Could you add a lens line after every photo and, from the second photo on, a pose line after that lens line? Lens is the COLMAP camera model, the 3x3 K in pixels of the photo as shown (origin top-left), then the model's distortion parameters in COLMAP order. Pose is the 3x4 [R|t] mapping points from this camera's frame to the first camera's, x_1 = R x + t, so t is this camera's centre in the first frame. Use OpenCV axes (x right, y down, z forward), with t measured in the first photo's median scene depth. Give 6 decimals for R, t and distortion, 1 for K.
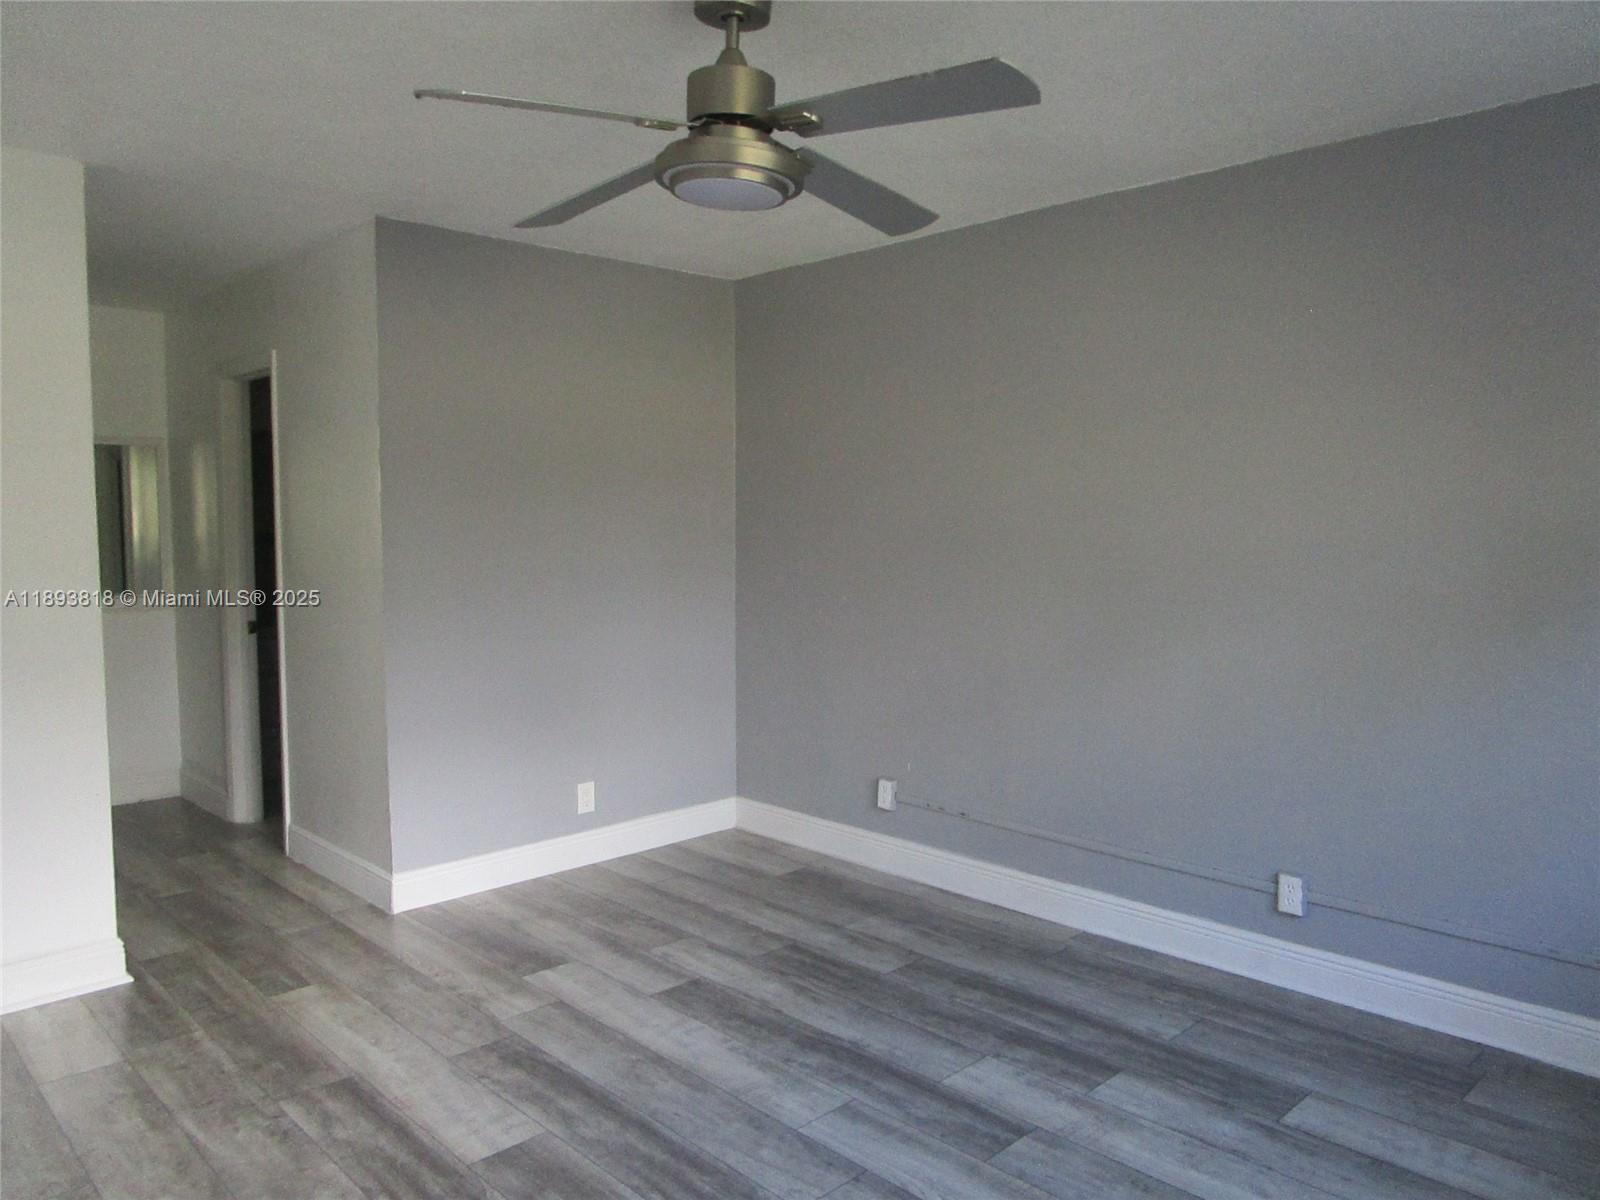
lens RADIAL K [[1144.1, 0, 796.1], [0, 1144.1, 599.8], [0, 0, 1]] dist [-0.036519, 0.013661]
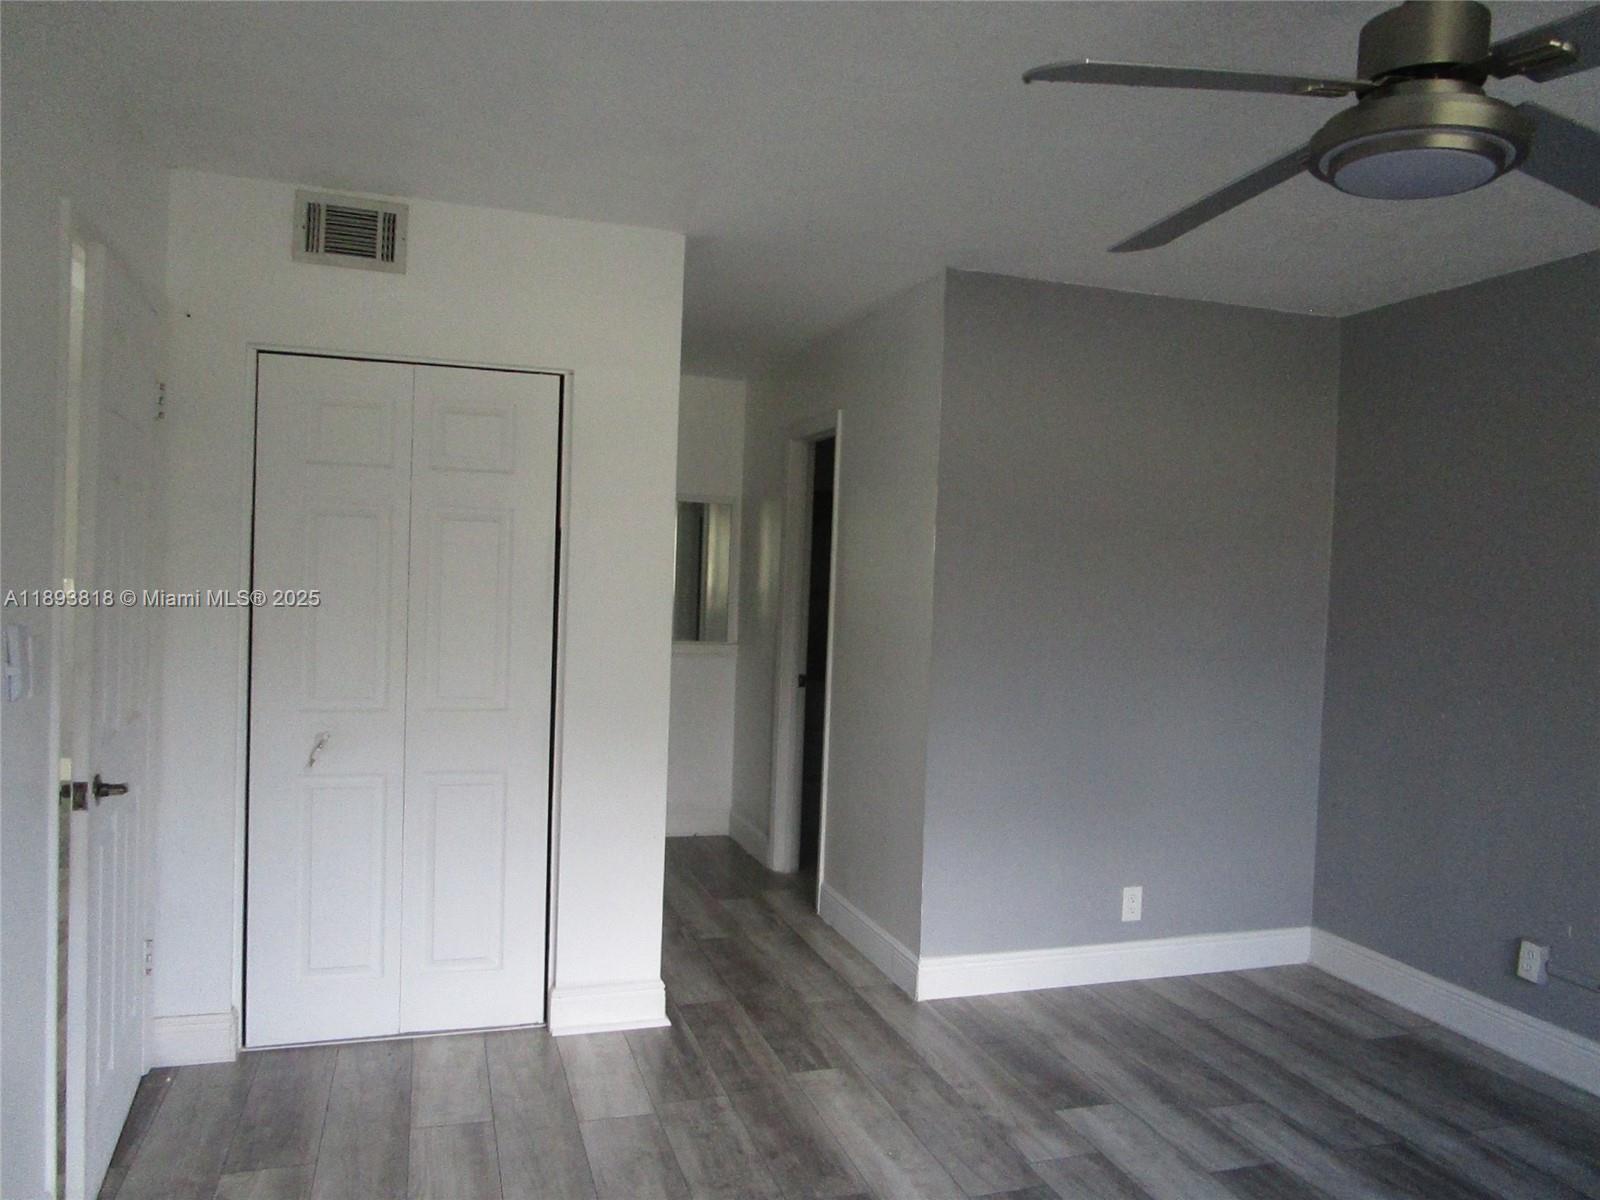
lens RADIAL K [[1144.1, 0, 800.6], [0, 1144.1, 598.5], [0, 0, 1]] dist [-0.036519, 0.013661]
pose [[0.899066, 0.043602, -0.435636, -0.049940], [-0.069248, 0.996665, -0.043160, -0.007993], [0.432302, 0.068971, 0.899087, 0.097682]]
